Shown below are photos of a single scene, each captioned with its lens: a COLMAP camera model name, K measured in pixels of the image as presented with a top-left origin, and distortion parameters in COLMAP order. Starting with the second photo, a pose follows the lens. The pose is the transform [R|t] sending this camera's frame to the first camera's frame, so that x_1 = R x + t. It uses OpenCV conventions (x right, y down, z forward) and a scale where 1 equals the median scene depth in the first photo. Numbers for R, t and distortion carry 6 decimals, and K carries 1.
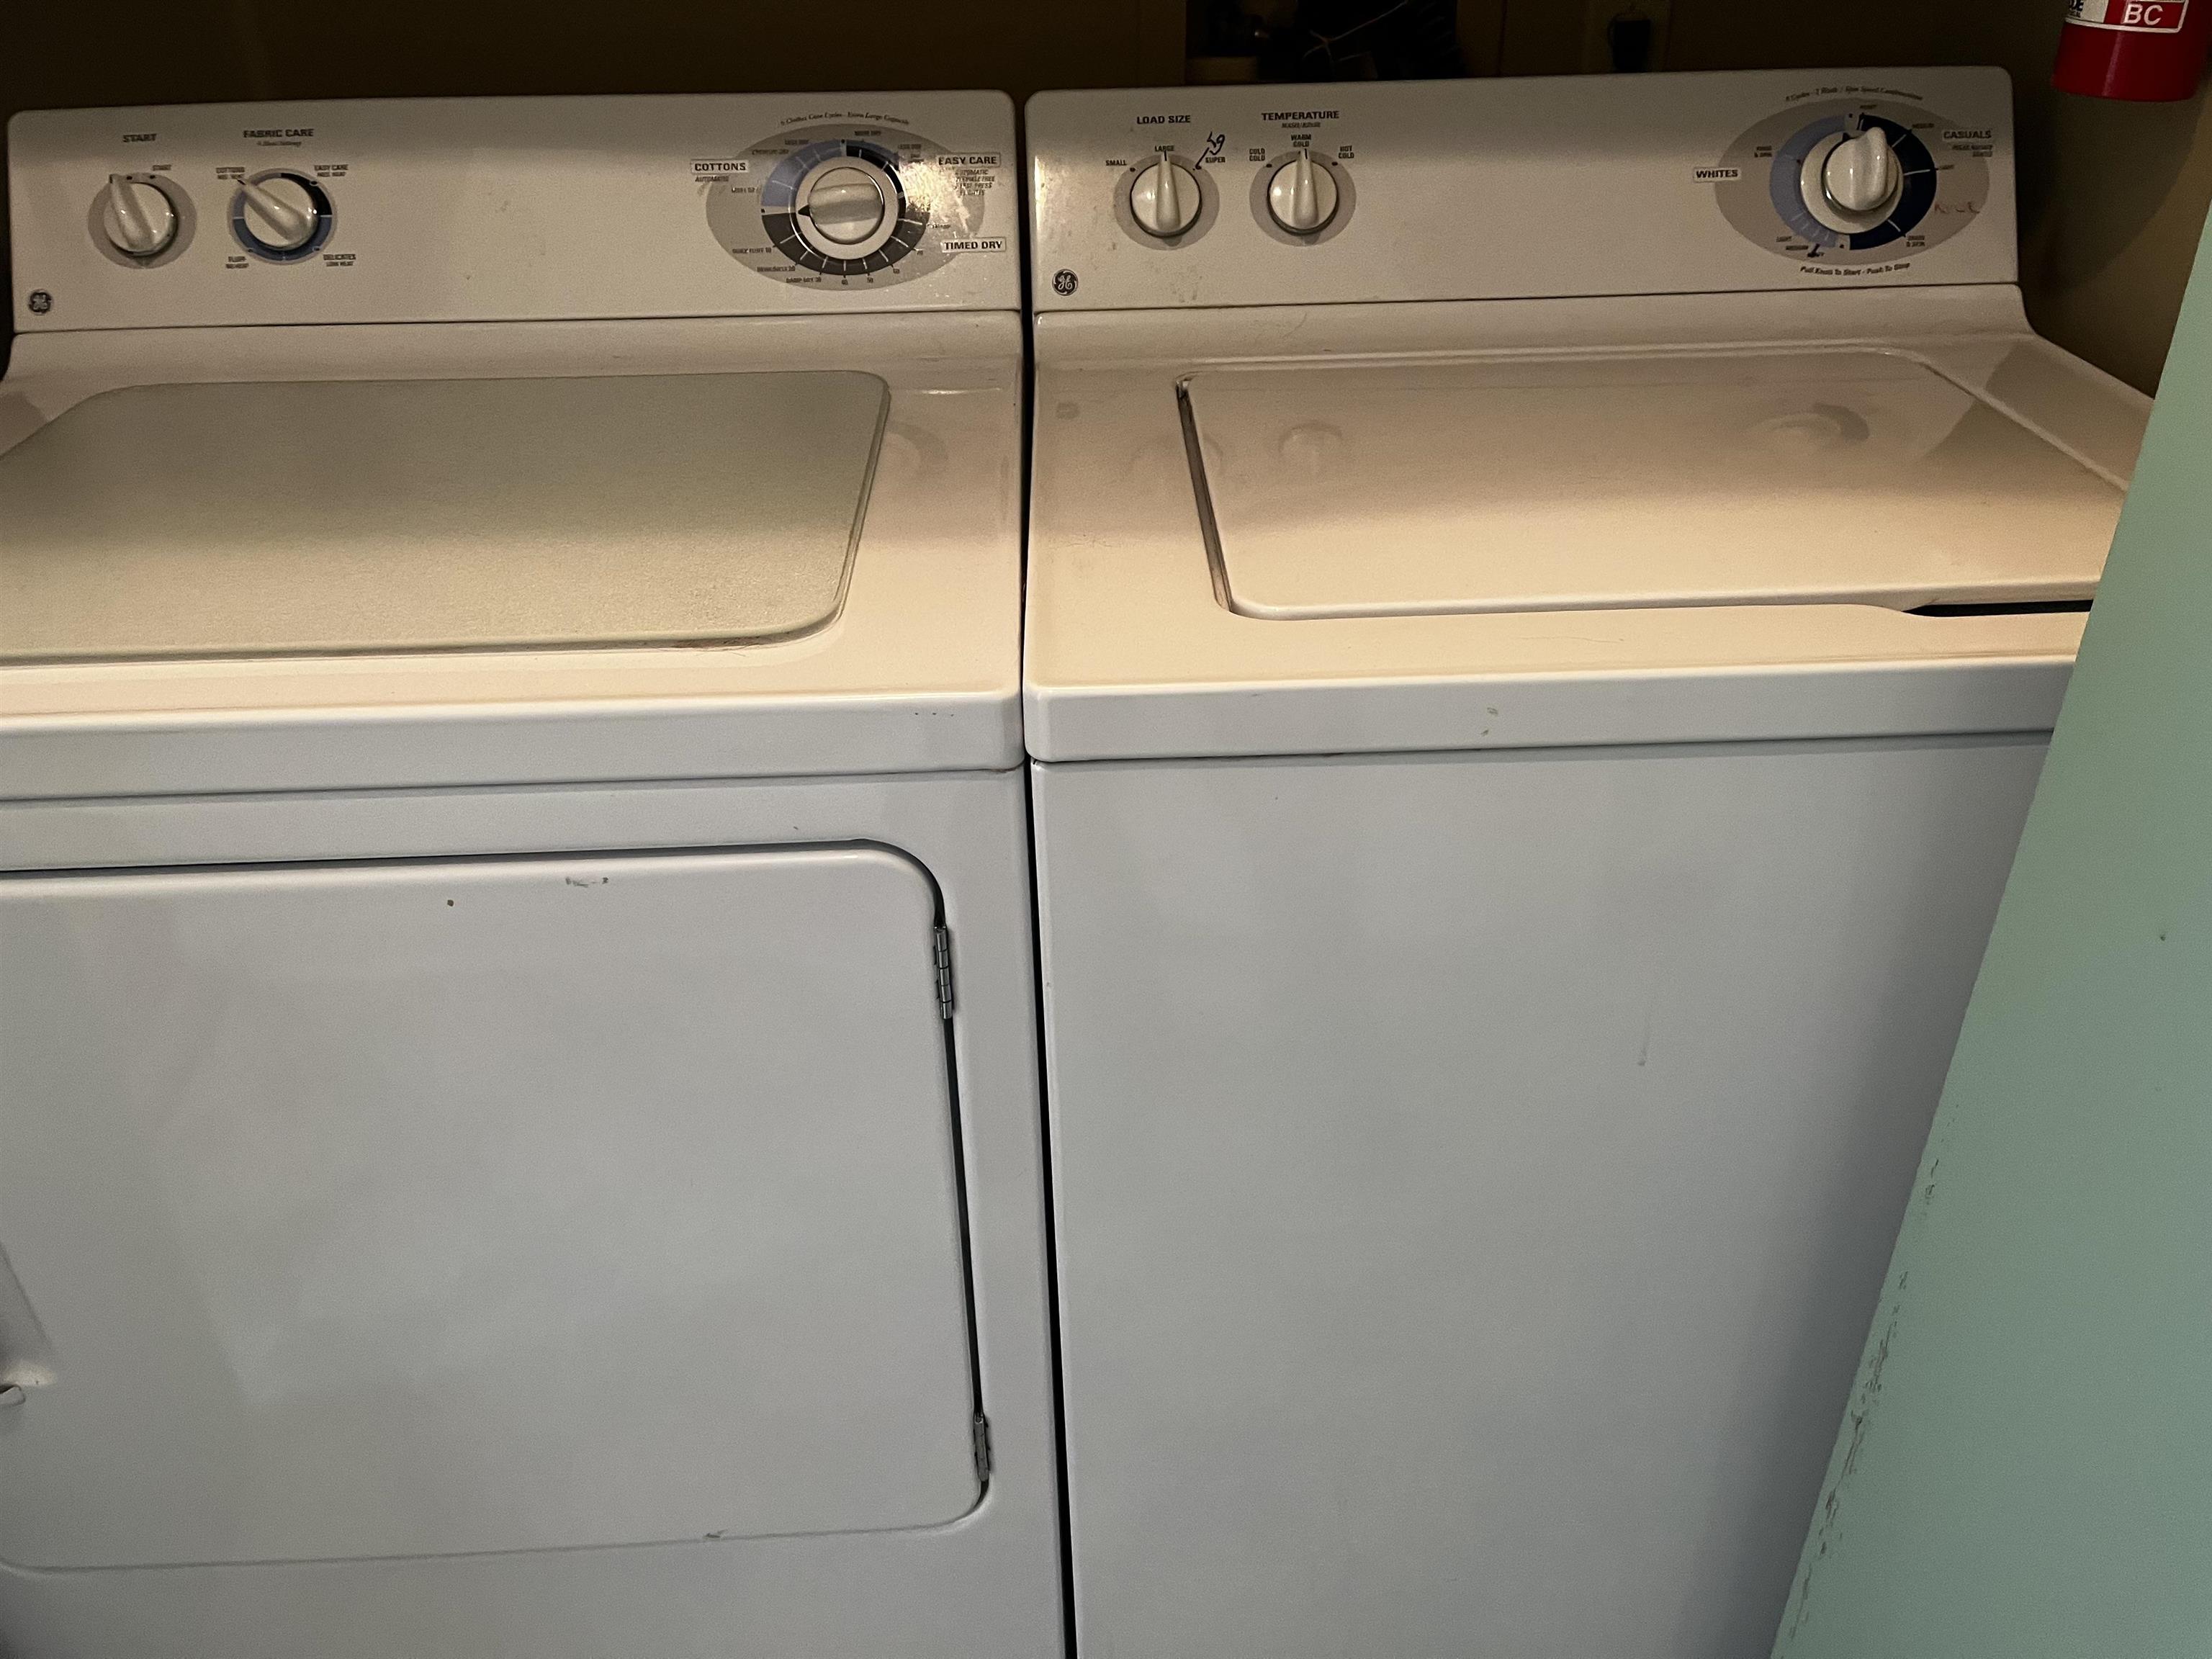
lens RADIAL K [[1694.5, 0, 1097.4], [0, 1694.5, 835.4], [0, 0, 1]] dist [0.073519, -0.095060]
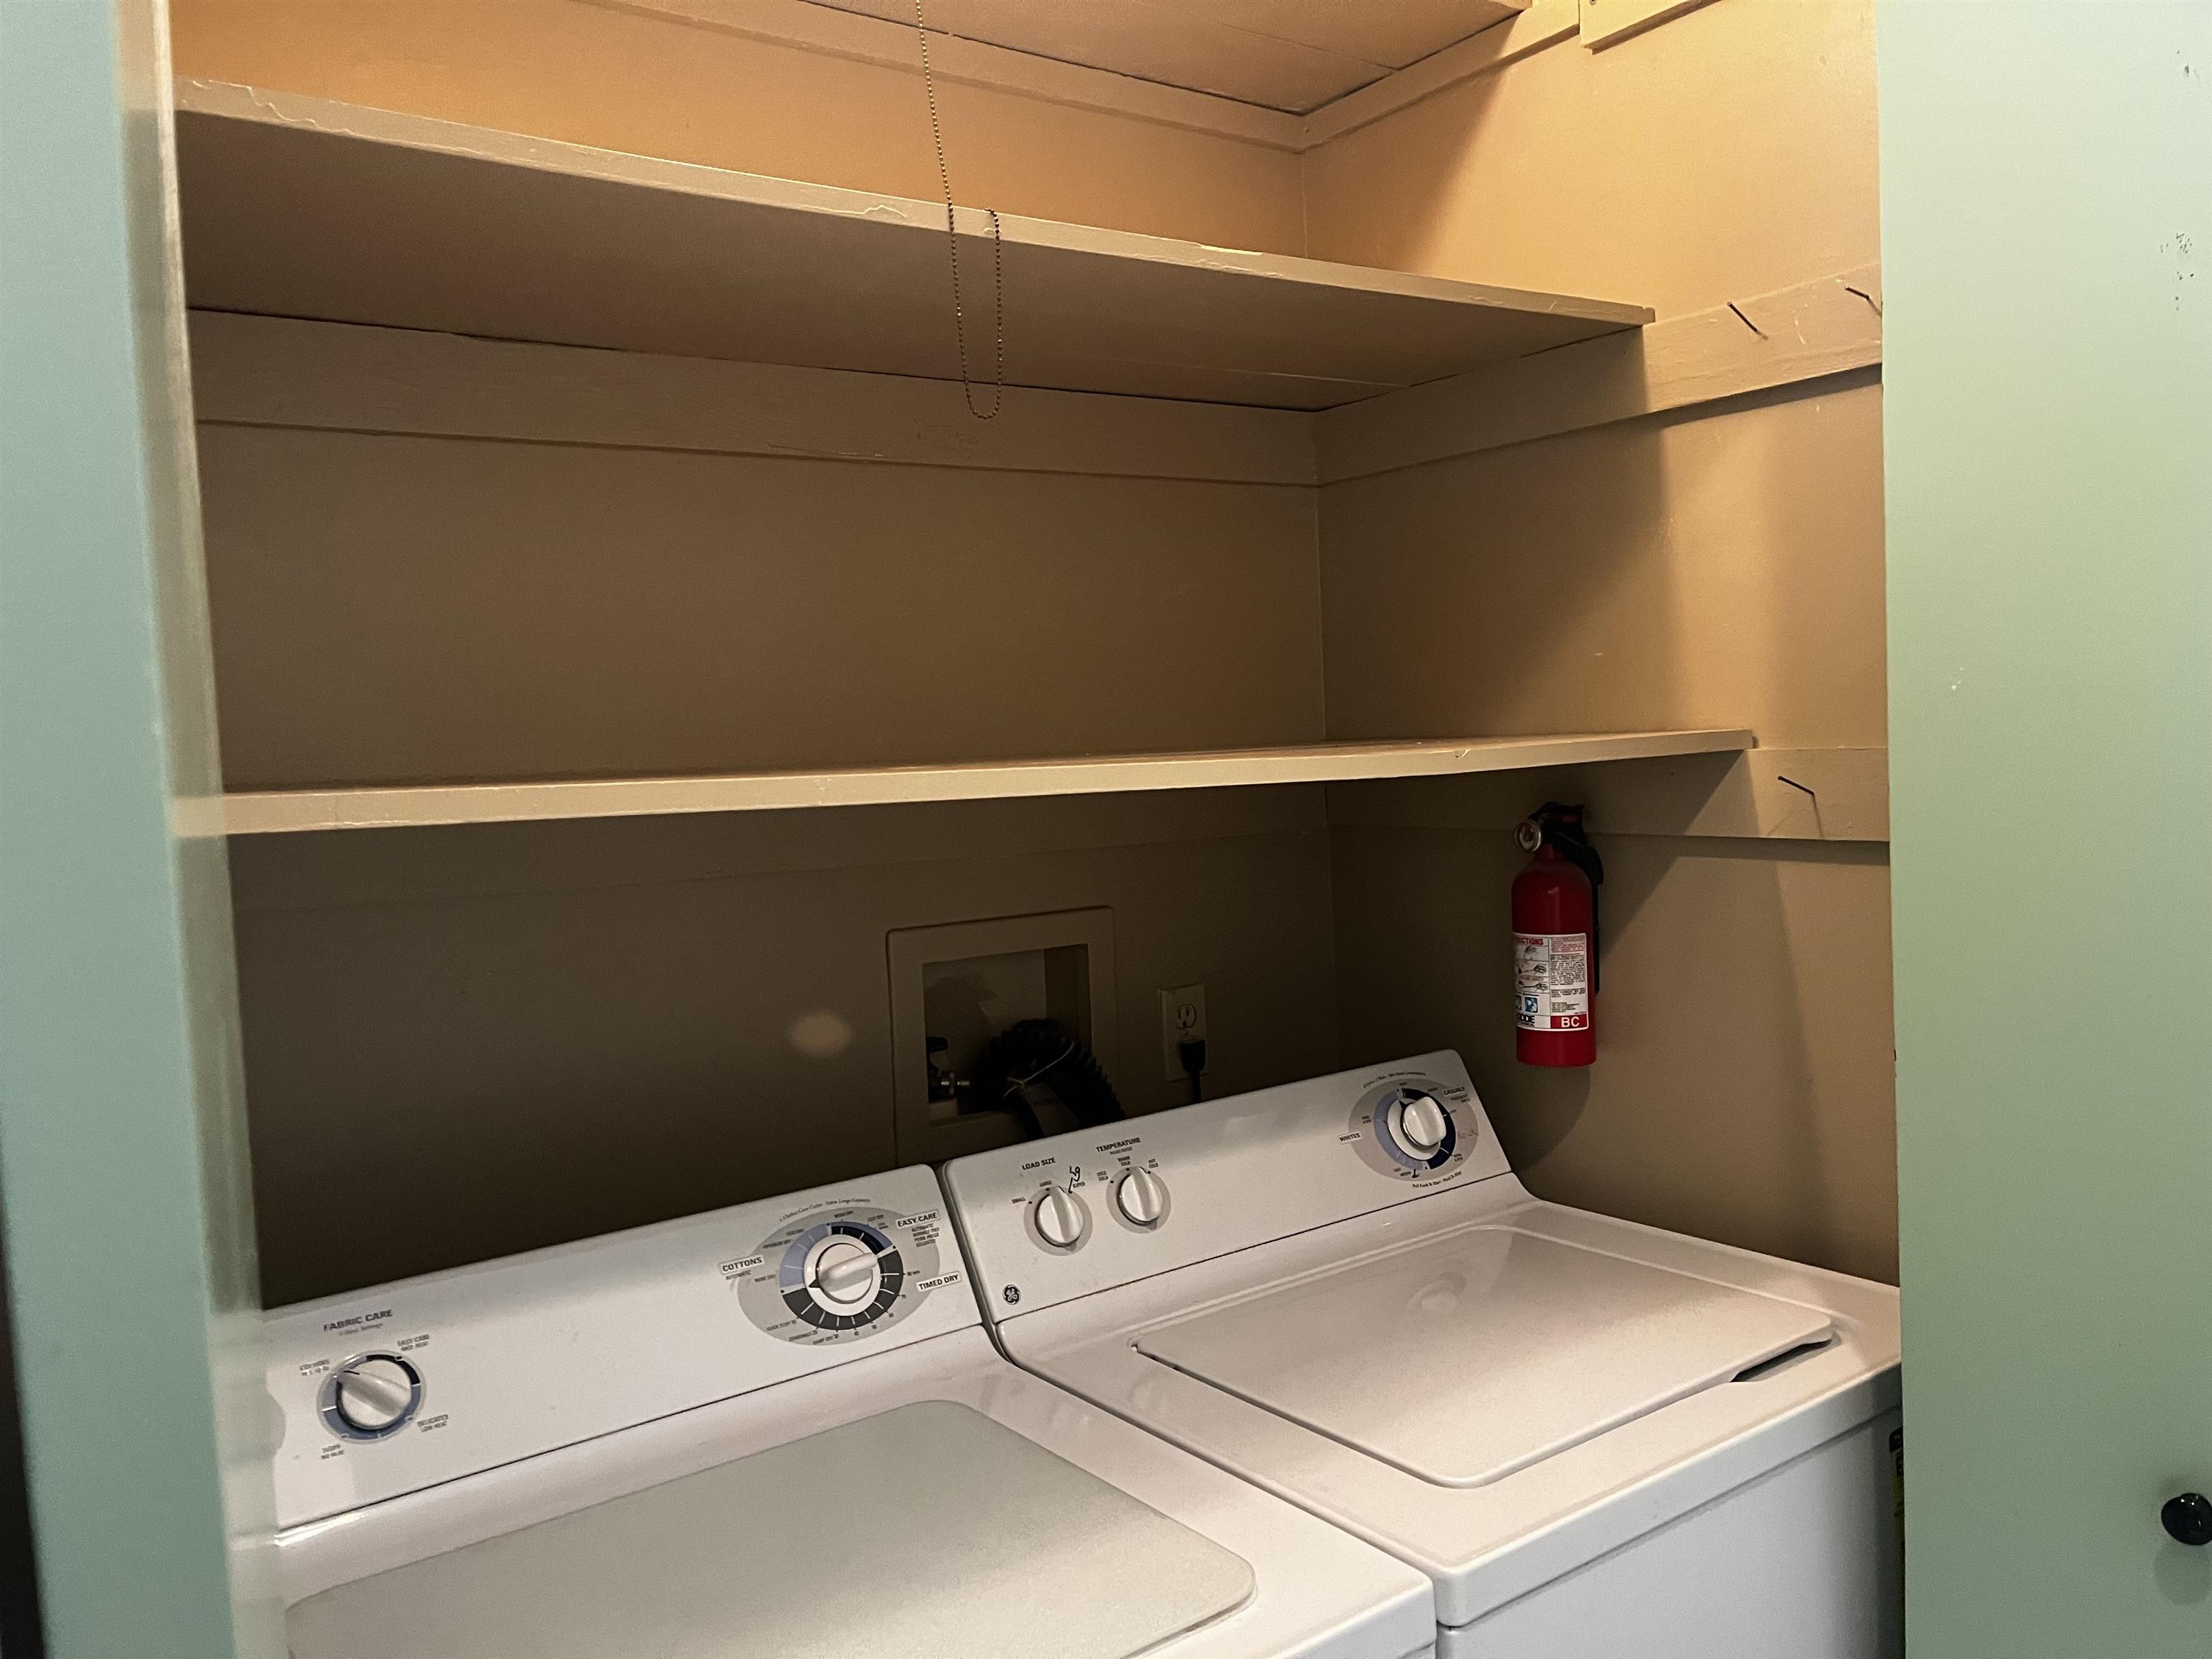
lens RADIAL K [[1694.5, 0, 1097.4], [0, 1694.5, 835.4], [0, 0, 1]] dist [0.073519, -0.095060]
pose [[0.836475, -0.062133, 0.544472, -0.640837], [0.329437, 0.850992, -0.409003, -0.074388], [-0.437929, 0.521490, 0.732302, -0.141042]]
